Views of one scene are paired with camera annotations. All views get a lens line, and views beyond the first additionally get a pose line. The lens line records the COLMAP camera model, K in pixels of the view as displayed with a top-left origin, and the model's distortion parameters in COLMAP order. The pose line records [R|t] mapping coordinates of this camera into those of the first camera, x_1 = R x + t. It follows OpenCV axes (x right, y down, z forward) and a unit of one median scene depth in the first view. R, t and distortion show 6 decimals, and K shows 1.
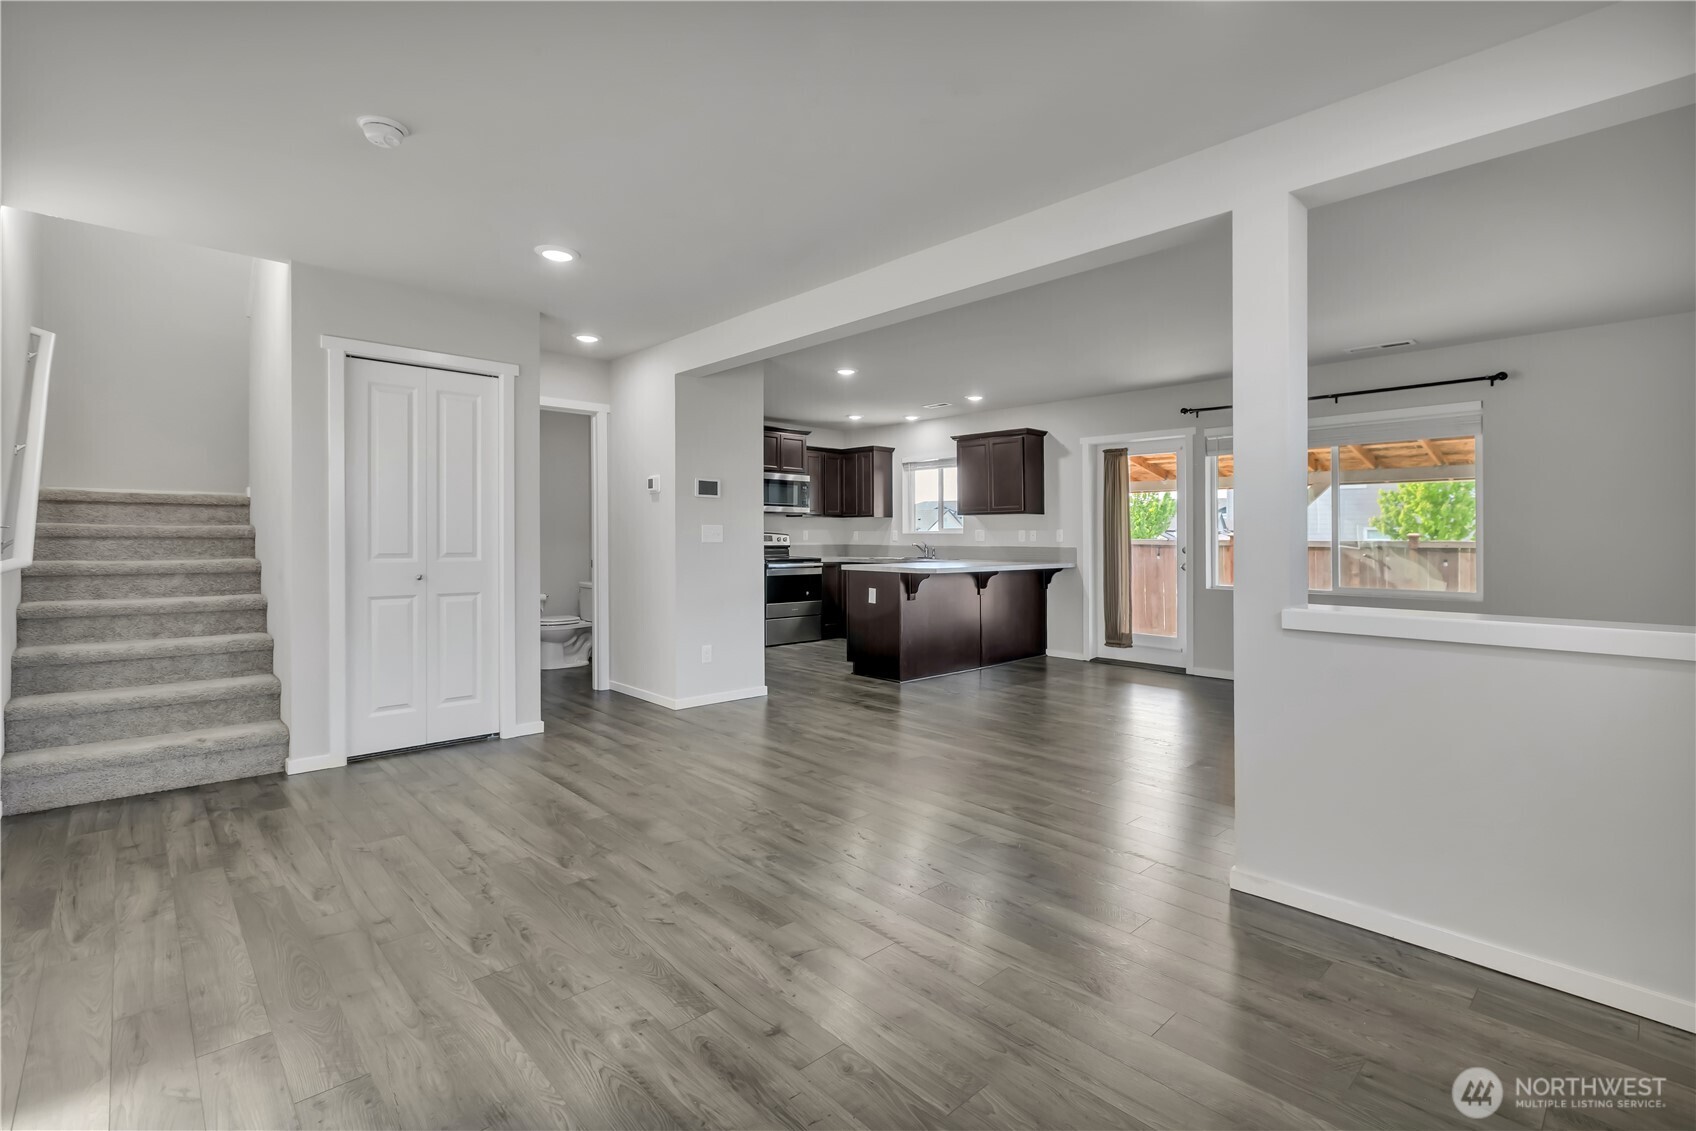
lens RADIAL K [[780.0, 0, 846.5], [0, 780.0, 540.7], [0, 0, 1]] dist [-0.000602, -0.000003]
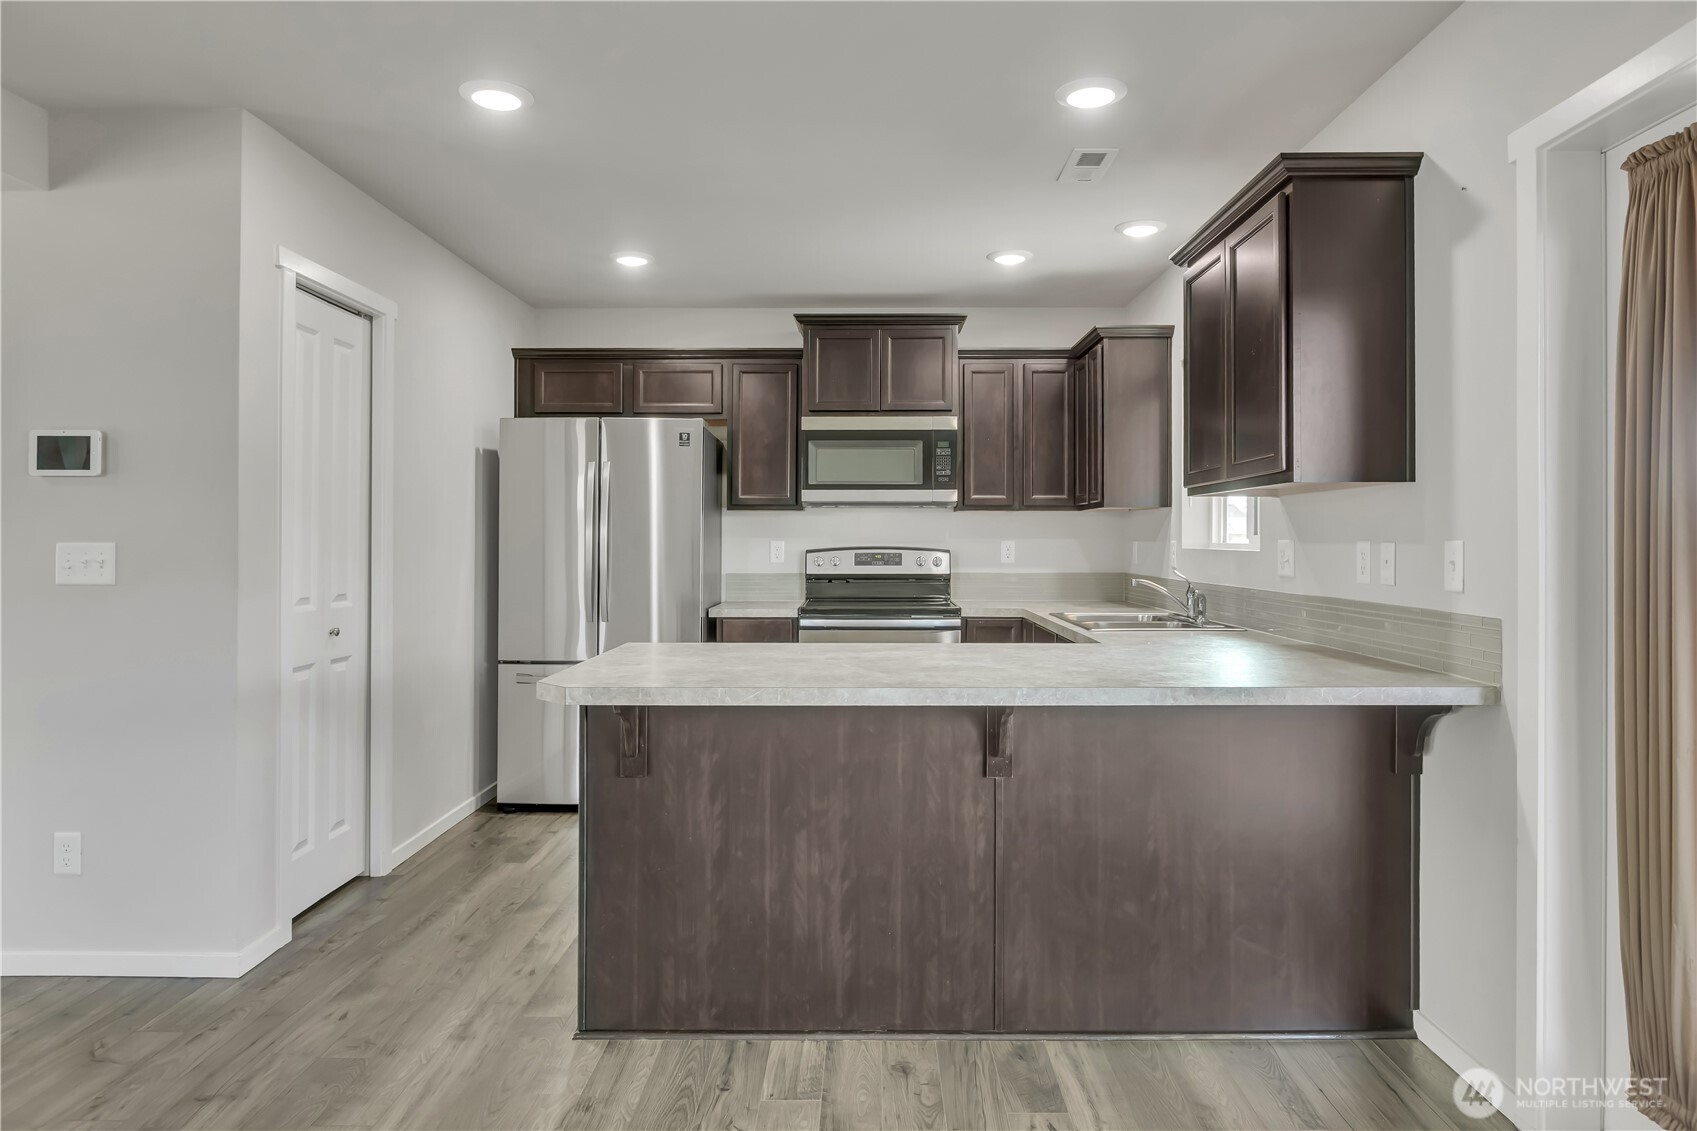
lens RADIAL K [[1026.7, 0, 852.8], [0, 1026.7, 539.2], [0, 0, 1]] dist [0.000076, 0.000455]
pose [[0.721872, -0.005463, -0.692005, 0.363876], [0.000593, 0.999973, -0.007275, -0.012511], [0.692026, 0.004842, 0.721856, 0.646672]]
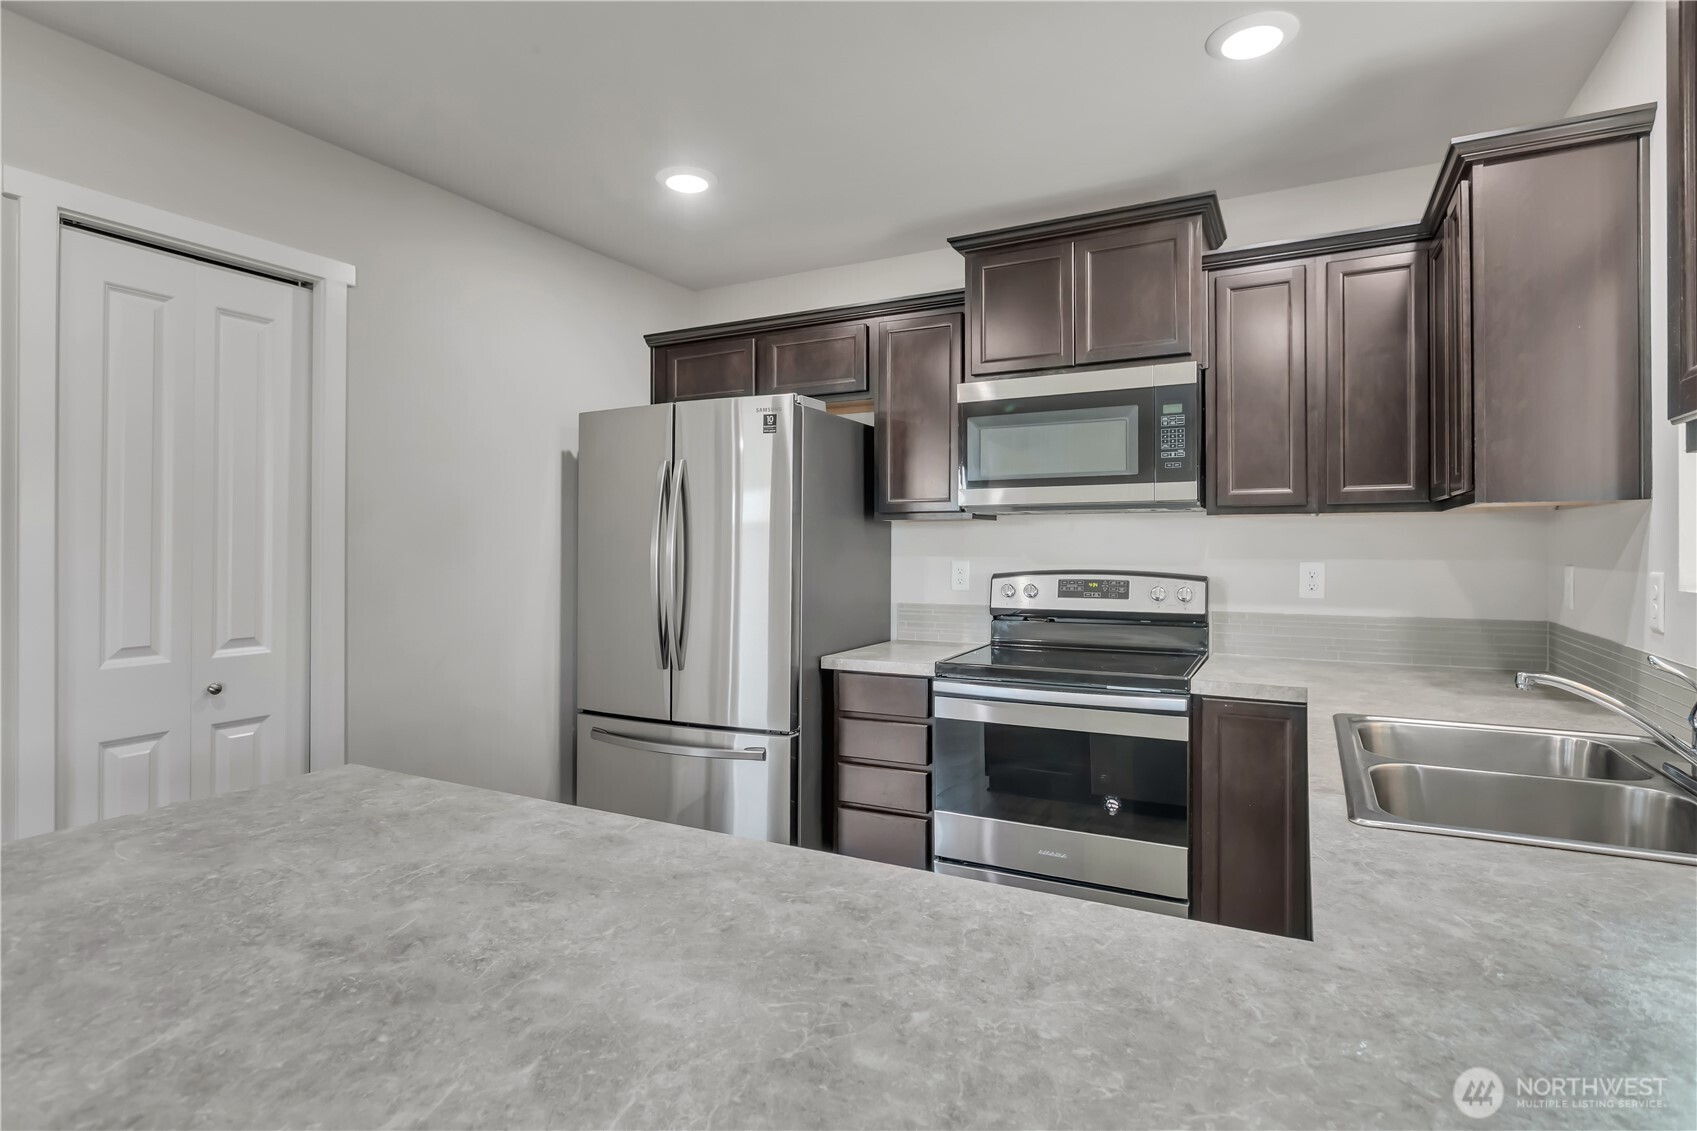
lens RADIAL K [[858.2, 0, 858.4], [0, 858.2, 547.3], [0, 0, 1]] dist [-0.002396, -0.001159]
pose [[0.336103, -0.004097, -0.941816, 0.224517], [0.001004, 0.999992, -0.003992, -0.022103], [0.941825, 0.000396, 0.336104, 0.938789]]
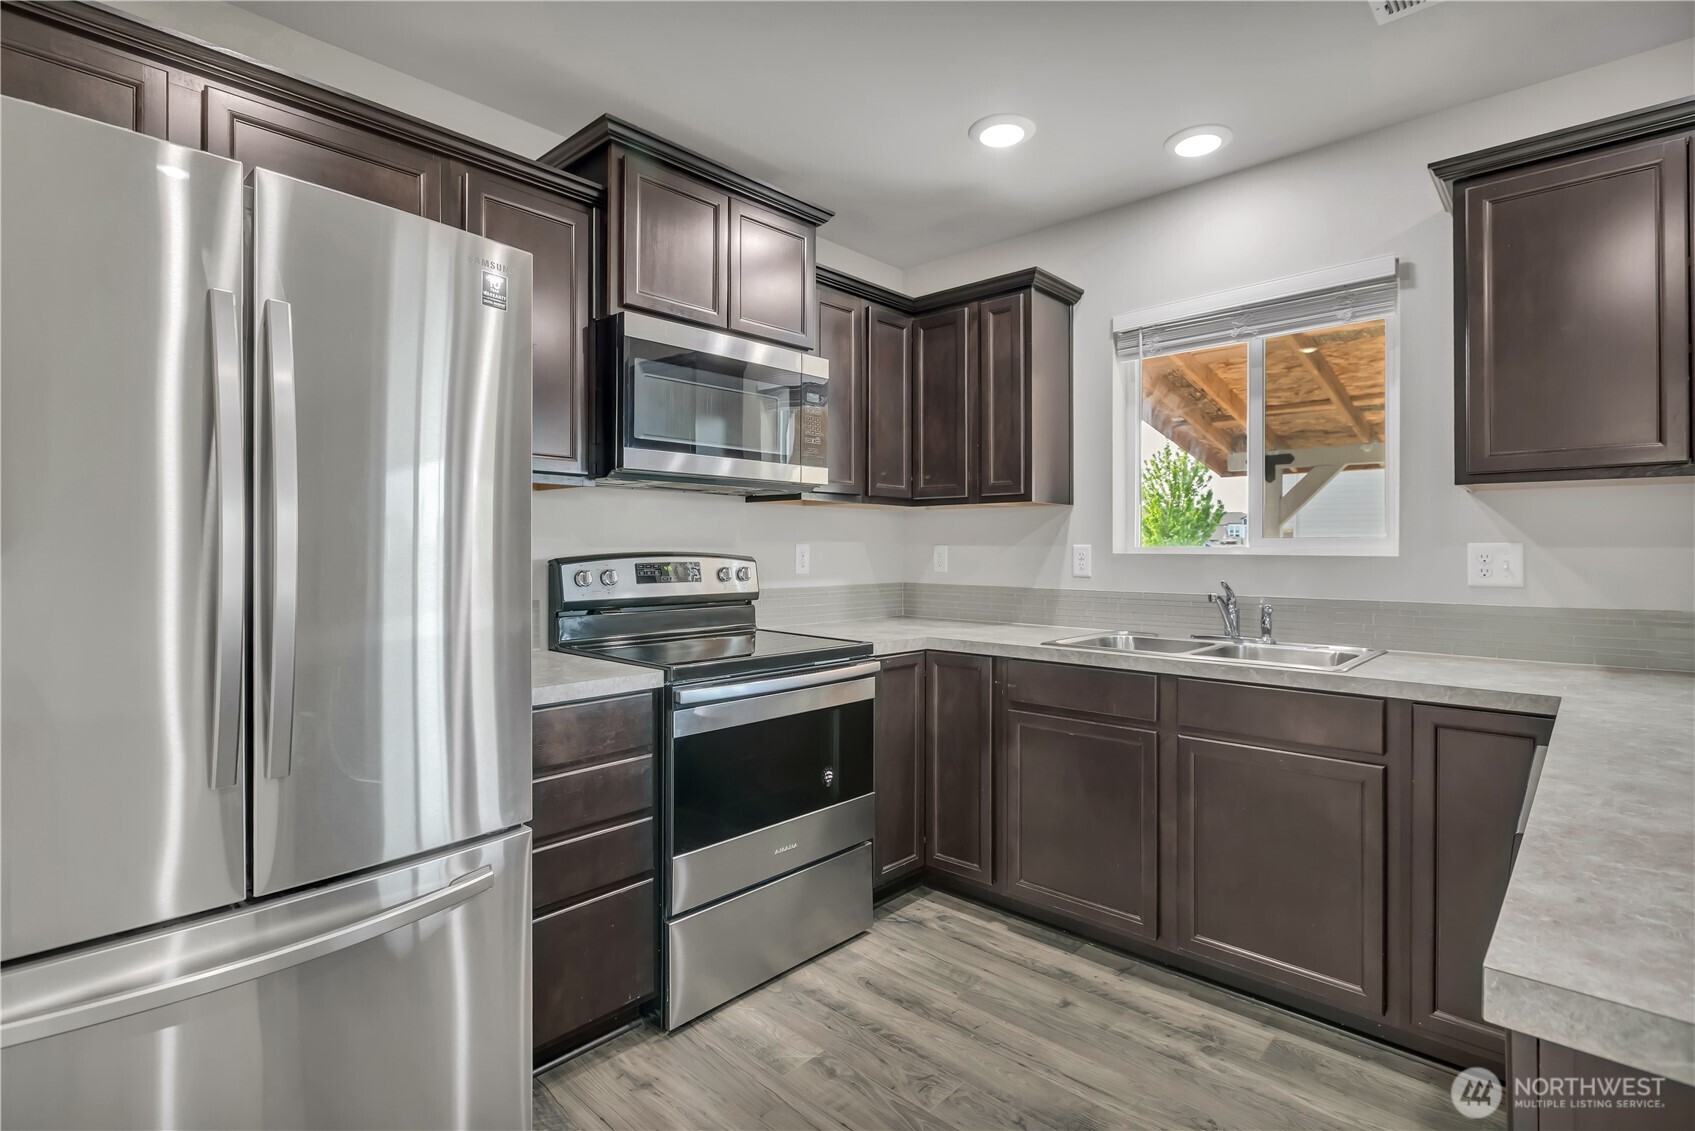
lens RADIAL K [[821.4, 0, 847.6], [0, 821.4, 550.6], [0, 0, 1]] dist [0.018940, 0.000085]
pose [[0.997250, -0.002221, 0.074079, -0.074346], [0.002263, 0.999997, -0.000490, -0.012972], [-0.074078, 0.000657, 0.997252, 0.815808]]
